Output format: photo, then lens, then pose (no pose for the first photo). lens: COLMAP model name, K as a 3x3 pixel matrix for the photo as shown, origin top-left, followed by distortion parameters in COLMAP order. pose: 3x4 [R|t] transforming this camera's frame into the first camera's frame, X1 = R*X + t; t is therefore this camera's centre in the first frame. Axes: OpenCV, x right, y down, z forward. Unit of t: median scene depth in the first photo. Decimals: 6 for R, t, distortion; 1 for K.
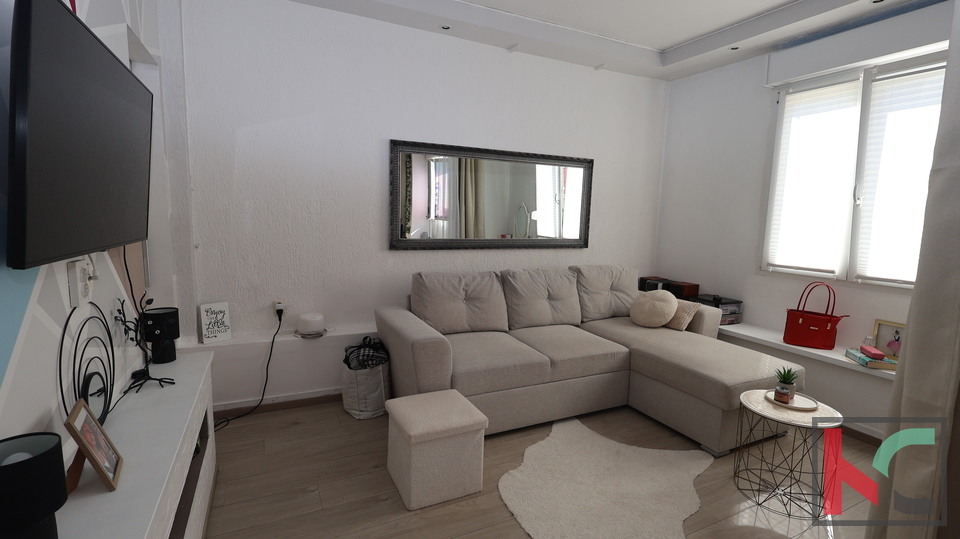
lens RADIAL K [[447.8, 0, 480.8], [0, 447.8, 272.4], [0, 0, 1]] dist [0.000138, 0.001240]
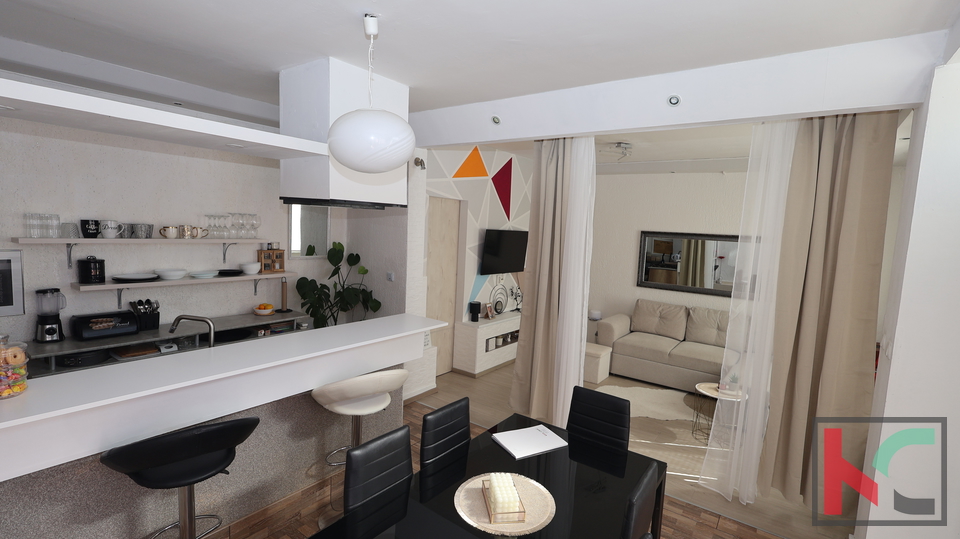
lens RADIAL K [[447.8, 0, 479.2], [0, 447.8, 275.2], [0, 0, 1]] dist [0.000138, 0.001240]
pose [[0.464245, 0.093464, -0.880762, 1.228593], [-0.153598, 0.987845, 0.023866, -0.040650], [0.872287, 0.124204, 0.472958, -0.541458]]
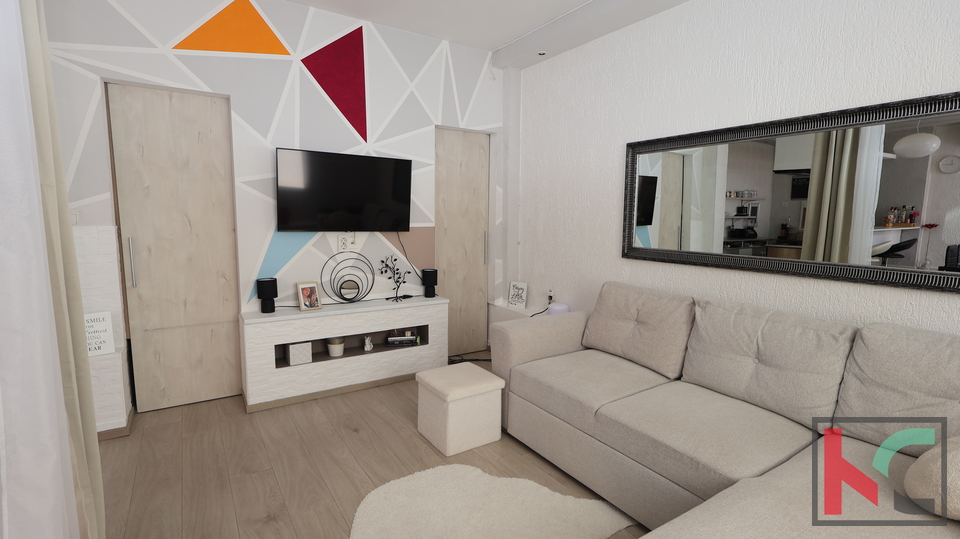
lens RADIAL K [[447.8, 0, 472.2], [0, 447.8, 275.4], [0, 0, 1]] dist [0.000138, 0.001240]
pose [[0.114062, 0.105210, -0.987887, 0.742260], [-0.143017, 0.985758, 0.088471, -0.053451], [0.983126, 0.131193, 0.127484, 0.584519]]
